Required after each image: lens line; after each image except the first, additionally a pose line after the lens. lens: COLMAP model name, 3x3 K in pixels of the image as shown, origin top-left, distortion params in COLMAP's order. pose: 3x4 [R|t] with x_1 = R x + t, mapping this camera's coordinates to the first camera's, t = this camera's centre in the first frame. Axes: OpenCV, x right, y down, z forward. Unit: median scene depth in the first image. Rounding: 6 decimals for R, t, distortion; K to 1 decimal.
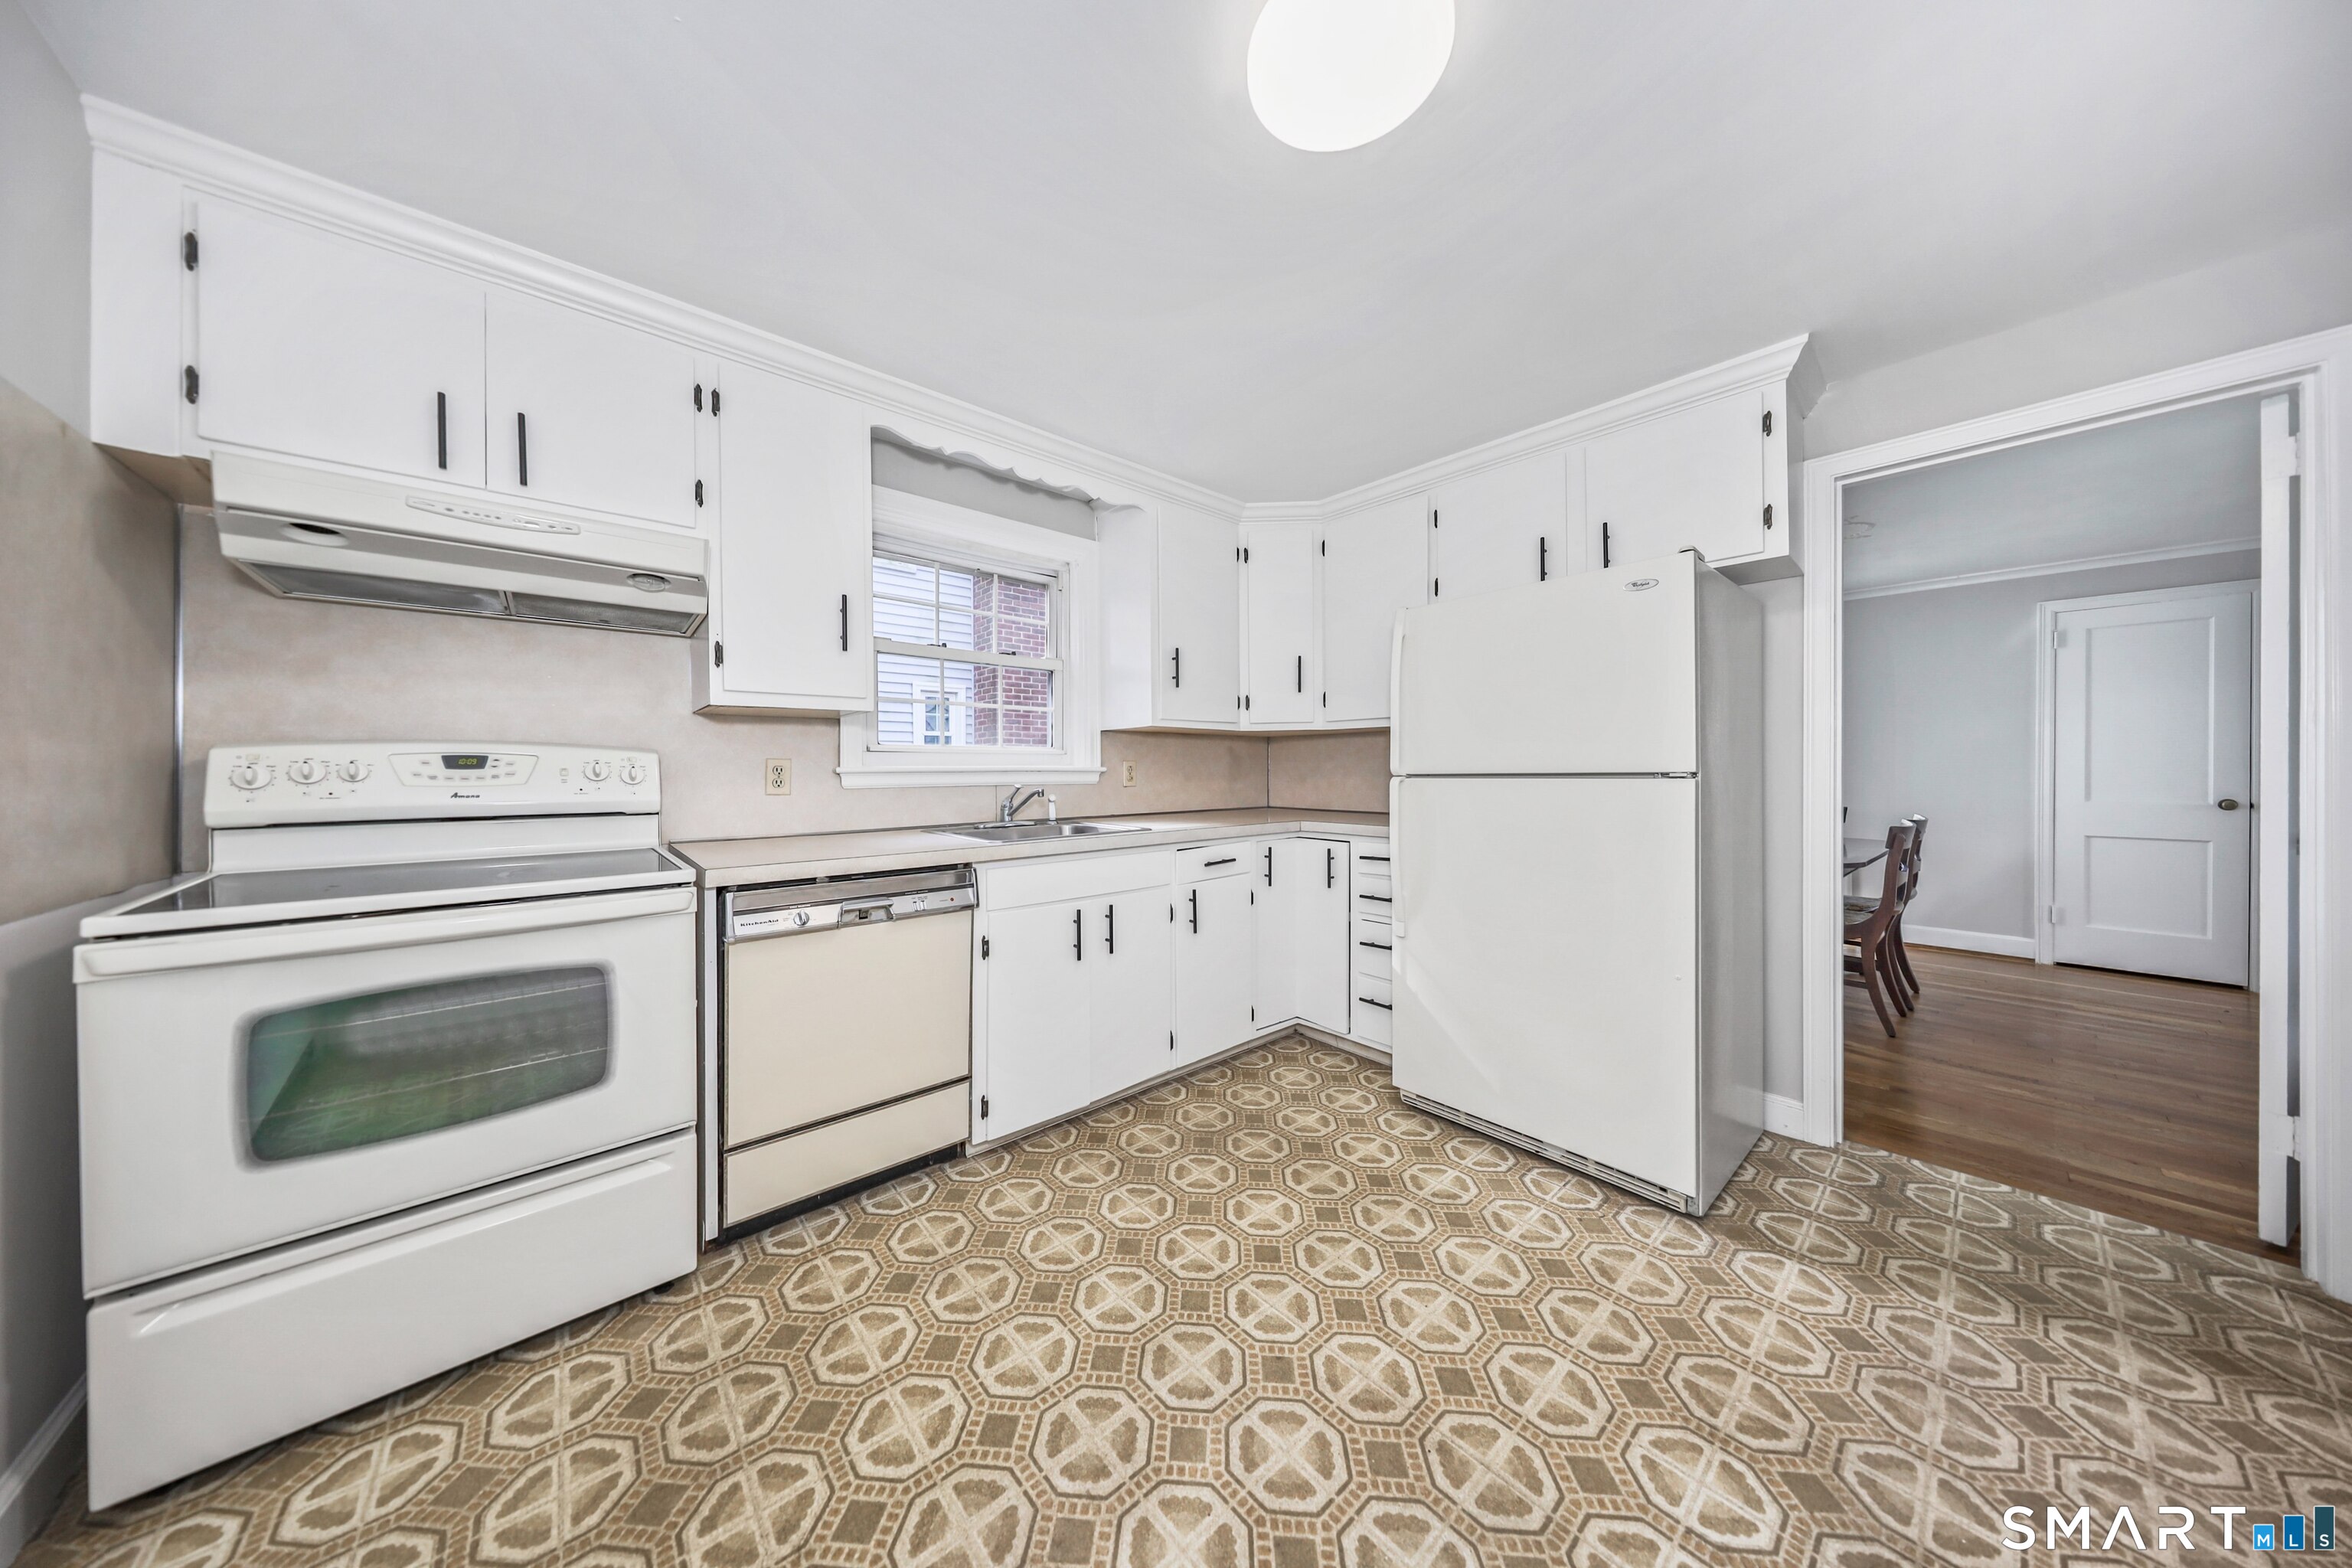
lens RADIAL K [[705.0, 0, 1164.4], [0, 705.0, 769.7], [0, 0, 1]] dist [-0.001051, 0.000192]
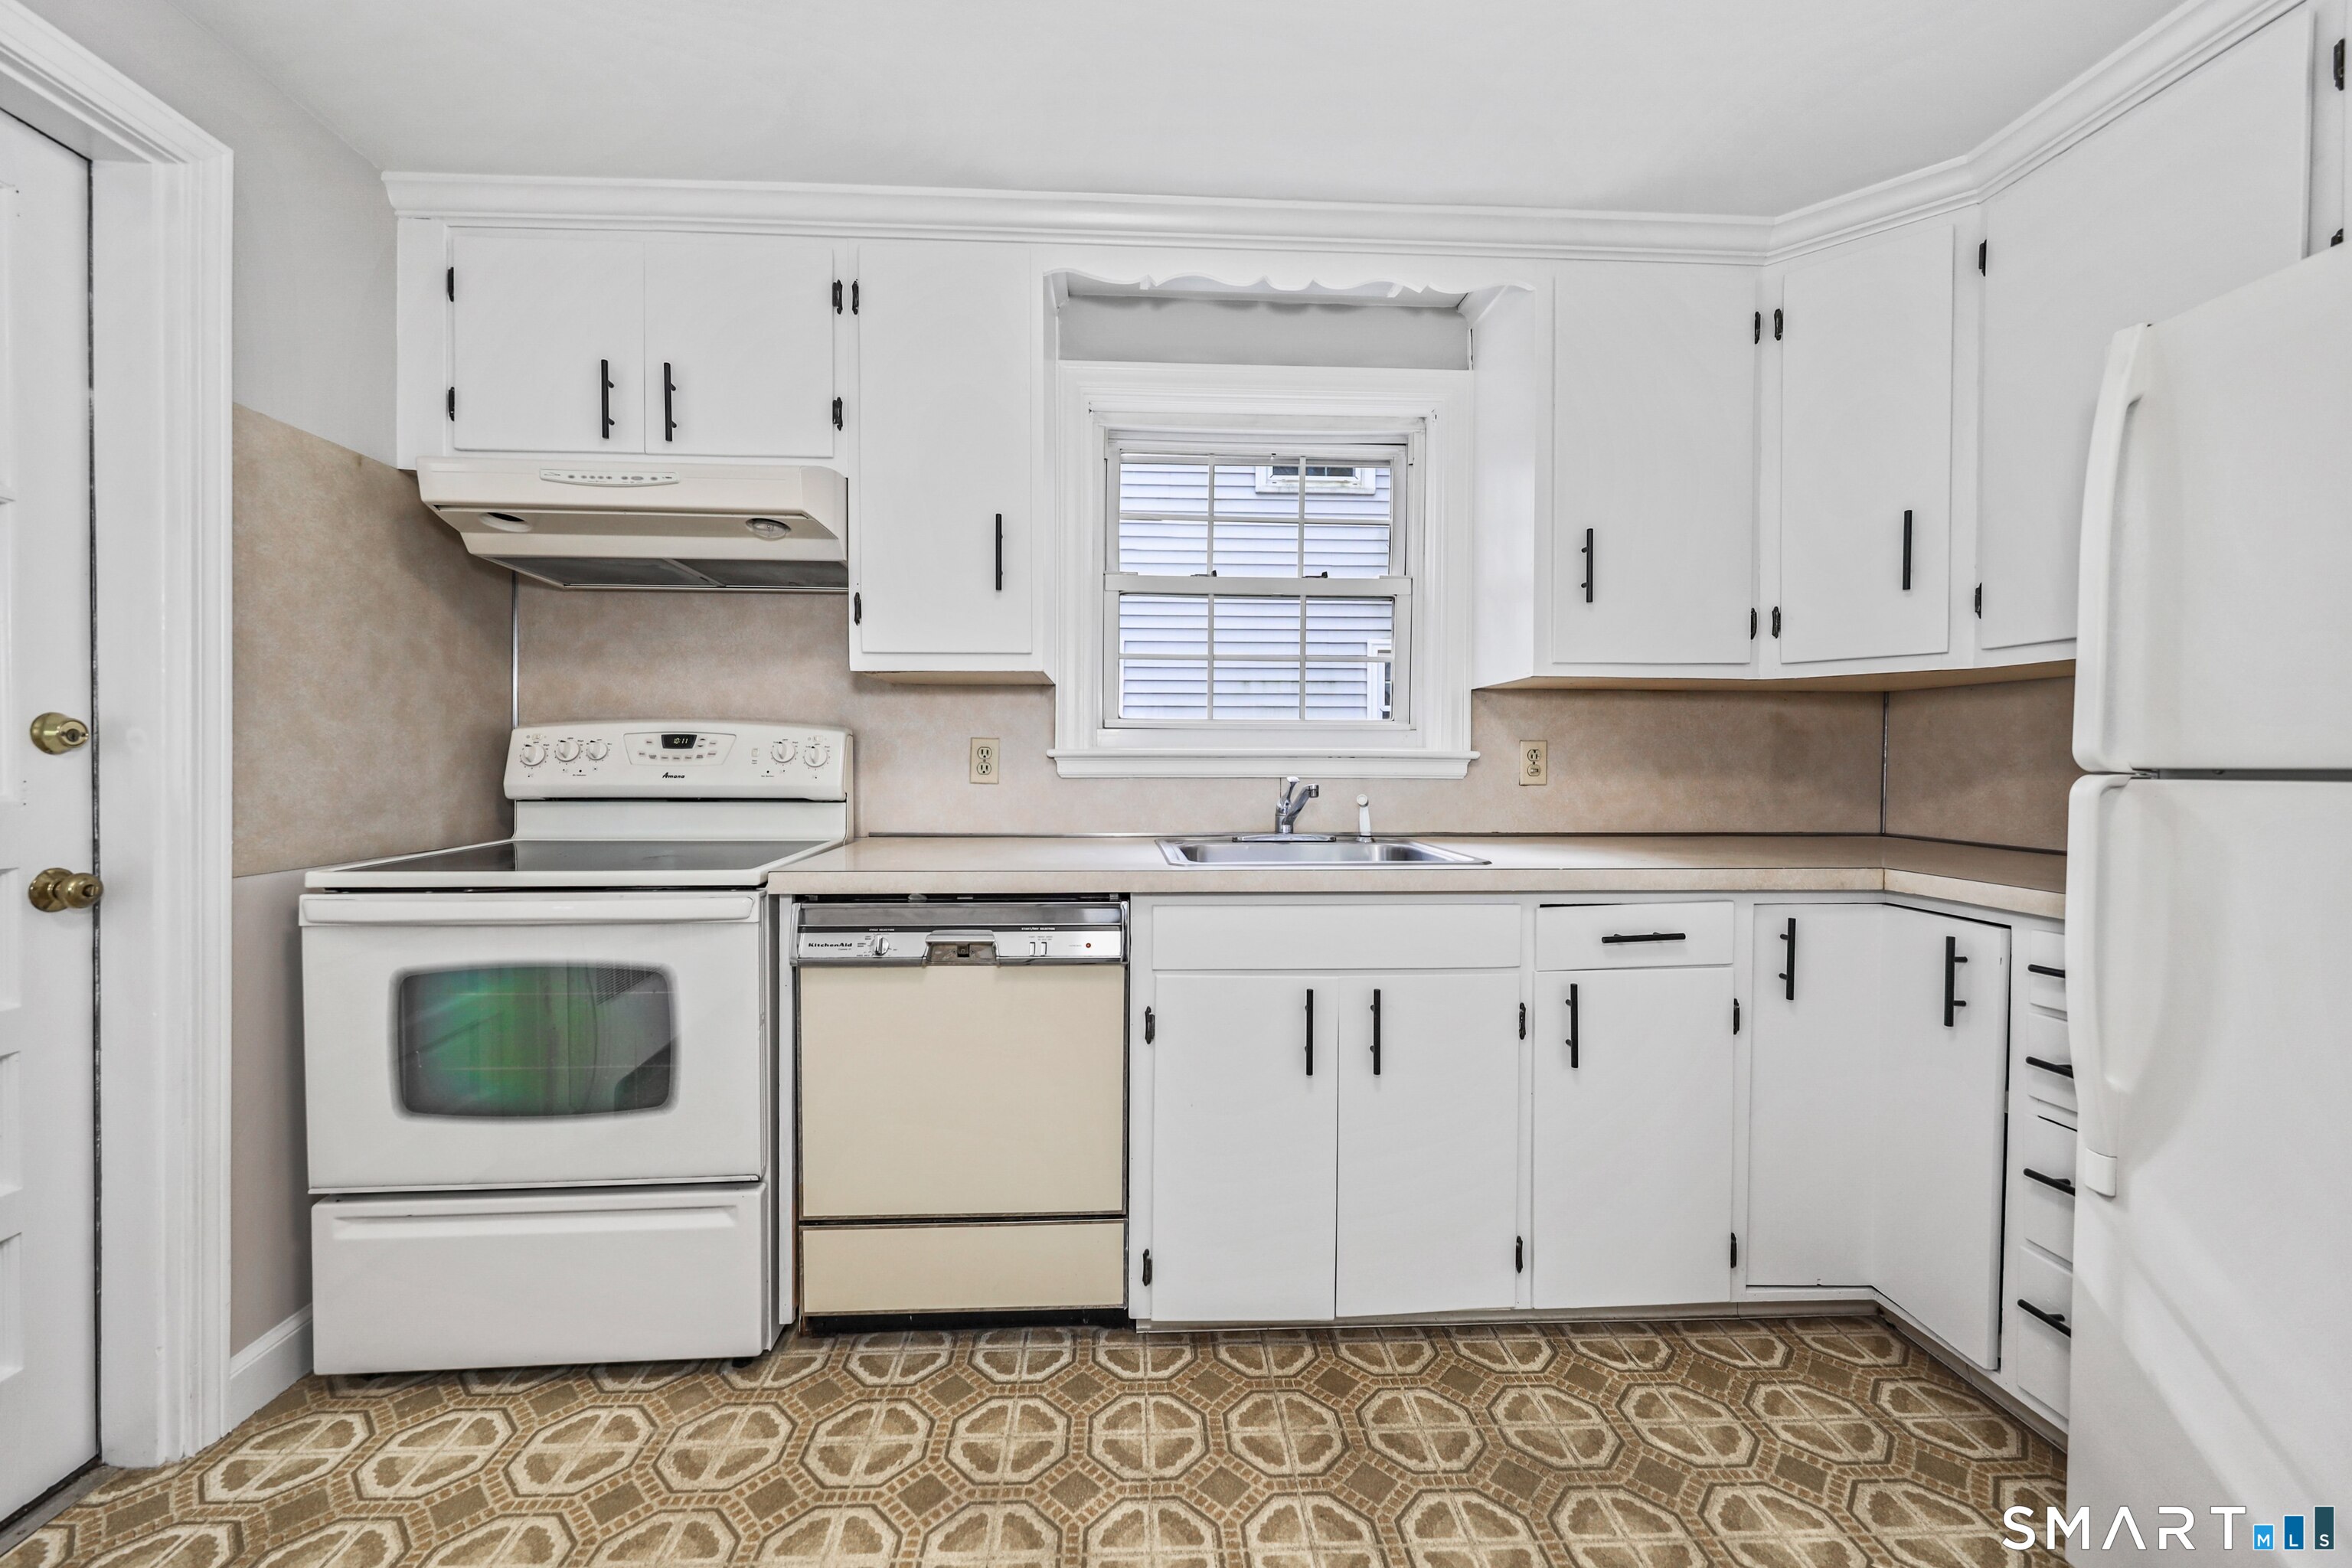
lens RADIAL K [[917.0, 0, 1170.7], [0, 917.0, 774.6], [0, 0, 1]] dist [0.004062, -0.000074]
pose [[0.790111, 0.017764, -0.612706, 0.310711], [-0.007661, 0.999788, 0.019107, 0.004938], [0.612915, -0.010402, 0.790080, 0.387055]]
